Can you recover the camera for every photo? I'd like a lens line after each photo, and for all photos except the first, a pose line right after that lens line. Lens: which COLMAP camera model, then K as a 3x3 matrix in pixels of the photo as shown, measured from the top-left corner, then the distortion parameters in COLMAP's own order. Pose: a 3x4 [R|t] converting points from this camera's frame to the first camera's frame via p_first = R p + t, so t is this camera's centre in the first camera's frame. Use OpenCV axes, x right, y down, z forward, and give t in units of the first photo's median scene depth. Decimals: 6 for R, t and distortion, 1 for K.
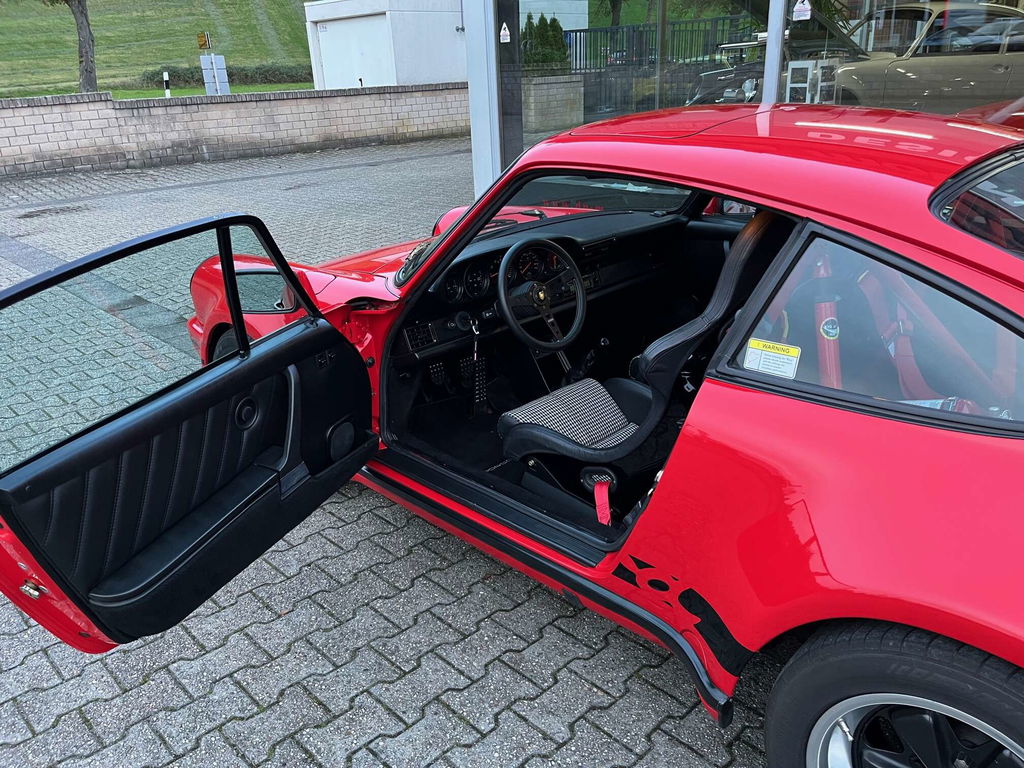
lens RADIAL K [[775.1, 0, 508.7], [0, 775.1, 389.2], [0, 0, 1]] dist [0.069039, -0.111190]
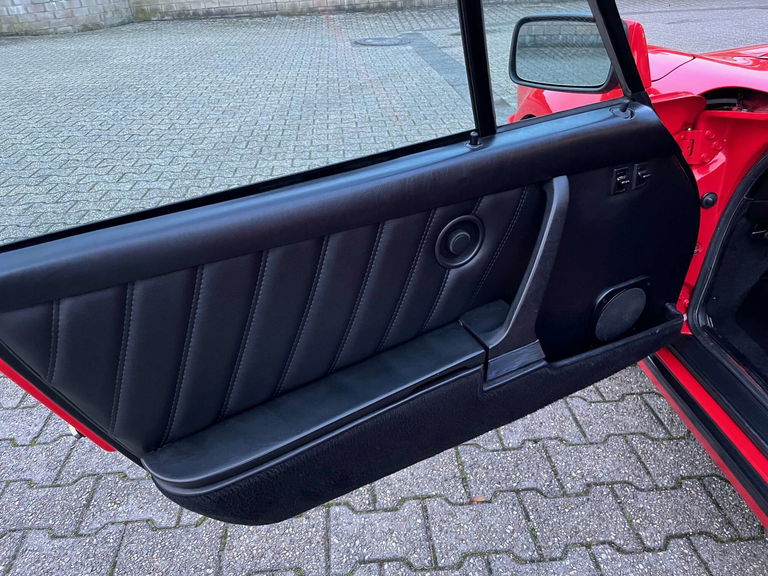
lens RADIAL K [[581.4, 0, 381.5], [0, 581.4, 291.9], [0, 0, 1]] dist [0.069039, -0.111190]
pose [[0.766470, 0.303738, -0.565922, -0.093084], [-0.211550, 0.951334, 0.224076, -0.015362], [0.606441, -0.052027, 0.793424, 0.475619]]
